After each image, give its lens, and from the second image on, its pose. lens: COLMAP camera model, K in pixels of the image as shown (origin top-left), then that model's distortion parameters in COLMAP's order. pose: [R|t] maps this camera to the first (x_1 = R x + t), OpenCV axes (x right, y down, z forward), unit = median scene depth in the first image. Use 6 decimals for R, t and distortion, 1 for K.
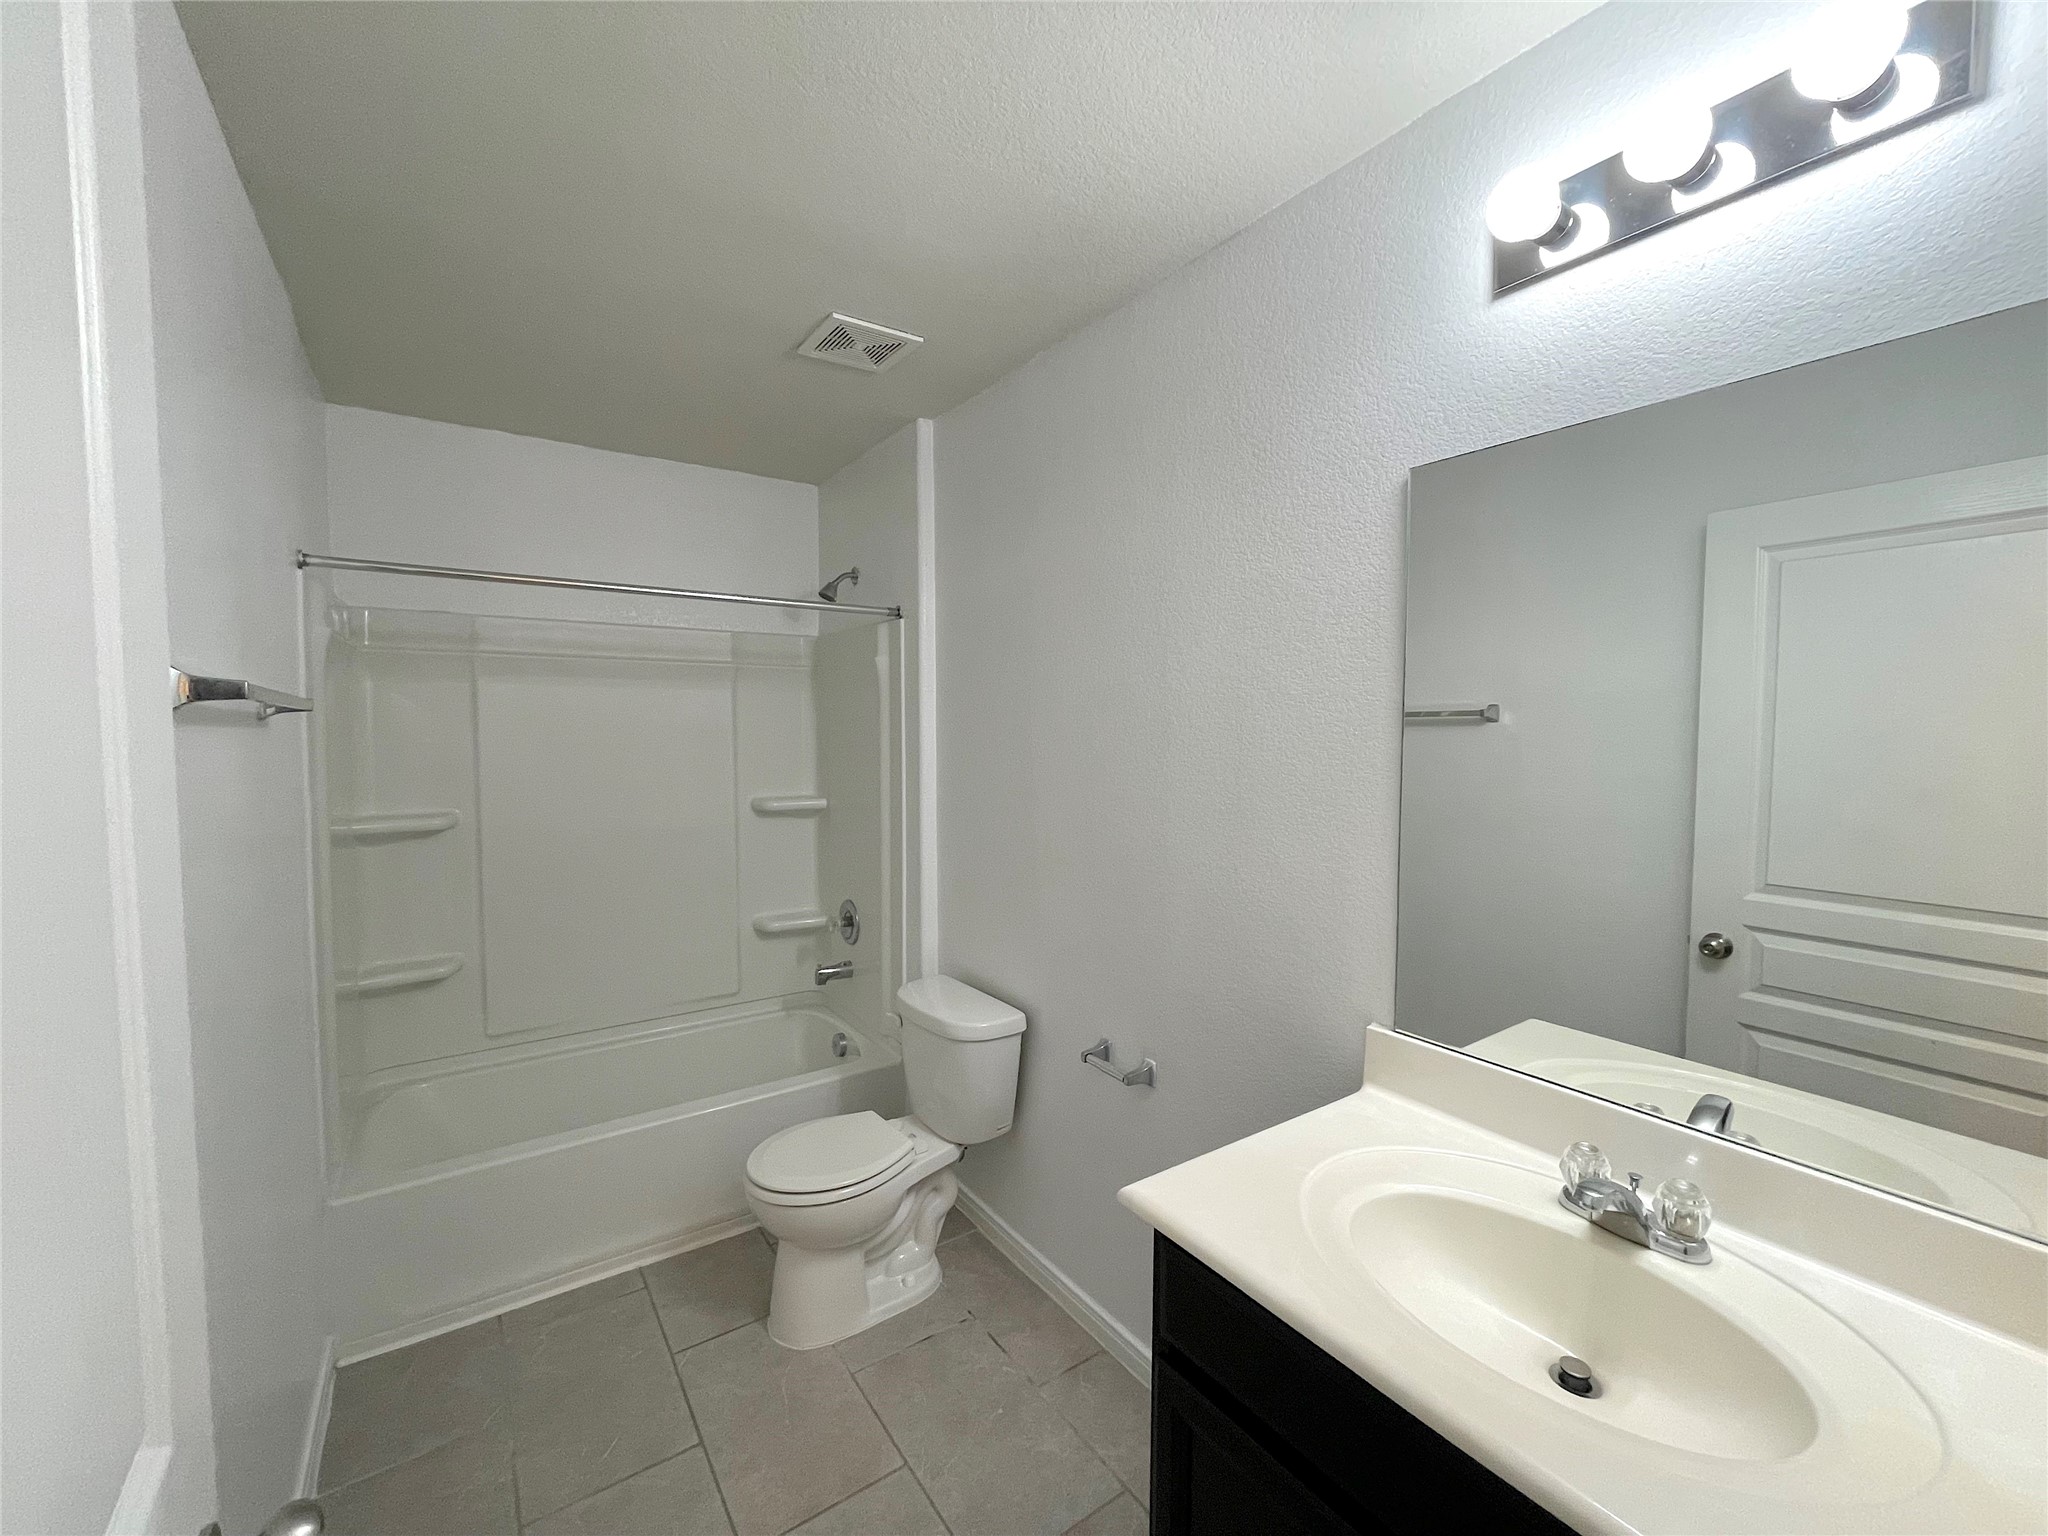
lens RADIAL K [[825.6, 0, 1021.7], [0, 825.6, 773.8], [0, 0, 1]] dist [-0.002508, 0.000634]
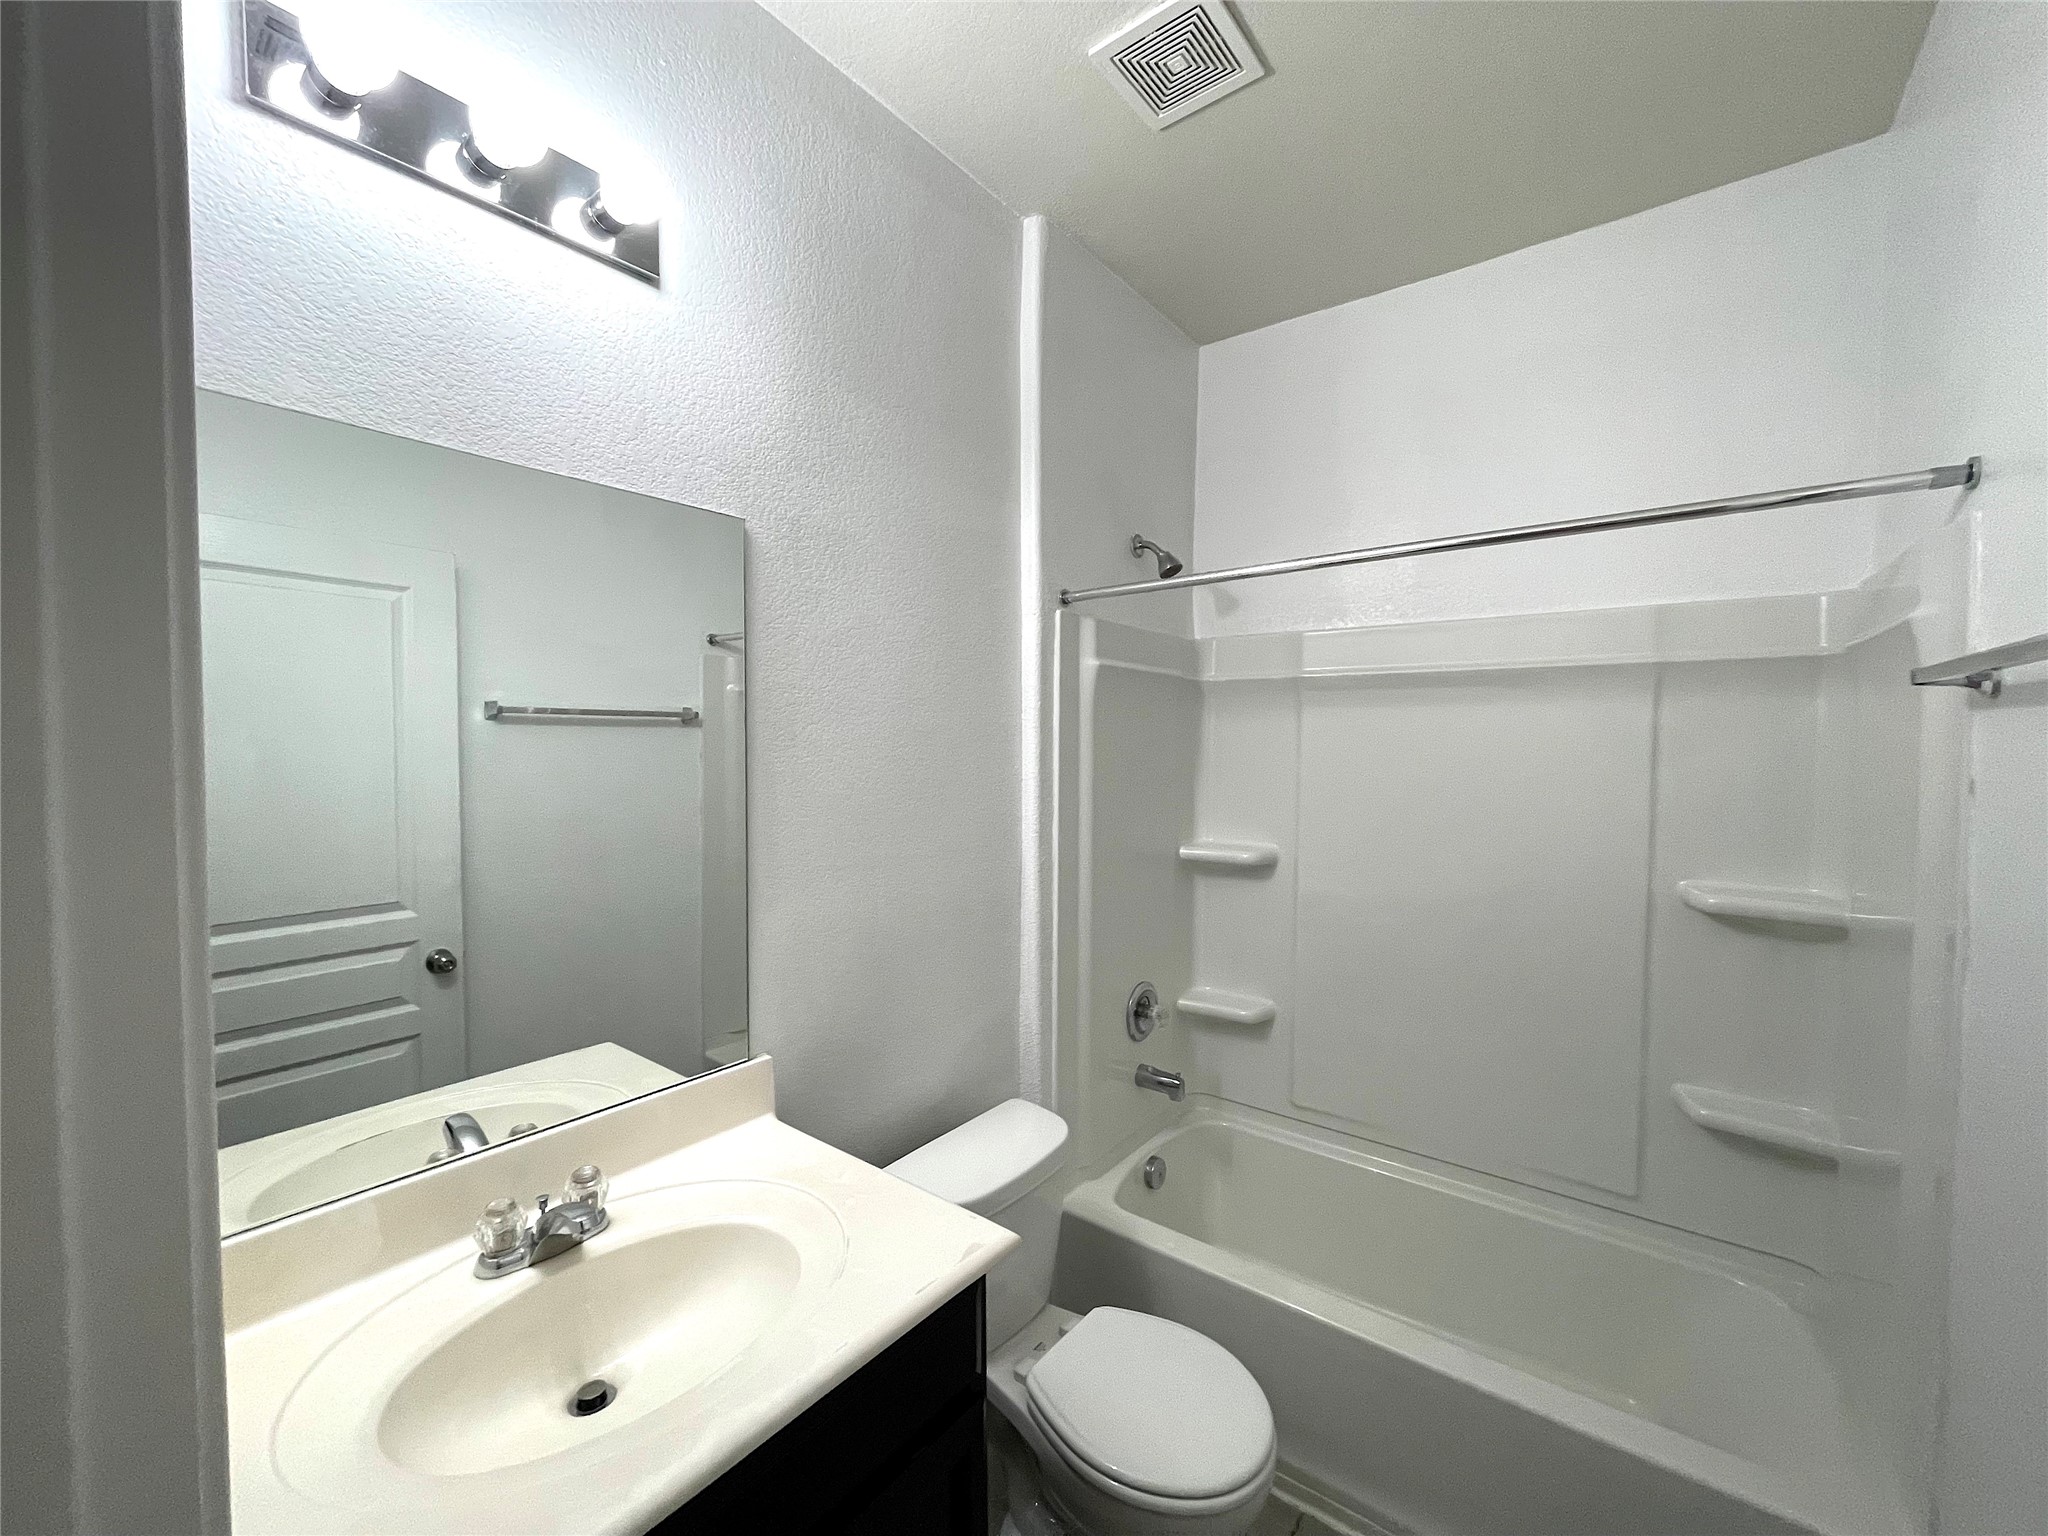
lens RADIAL K [[825.6, 0, 1021.7], [0, 825.6, 773.8], [0, 0, 1]] dist [-0.002508, 0.000634]
pose [[-0.299692, -0.029717, 0.953573, -0.362739], [0.062867, 0.996727, 0.050820, -0.021384], [-0.951963, 0.075178, -0.296843, 0.741140]]
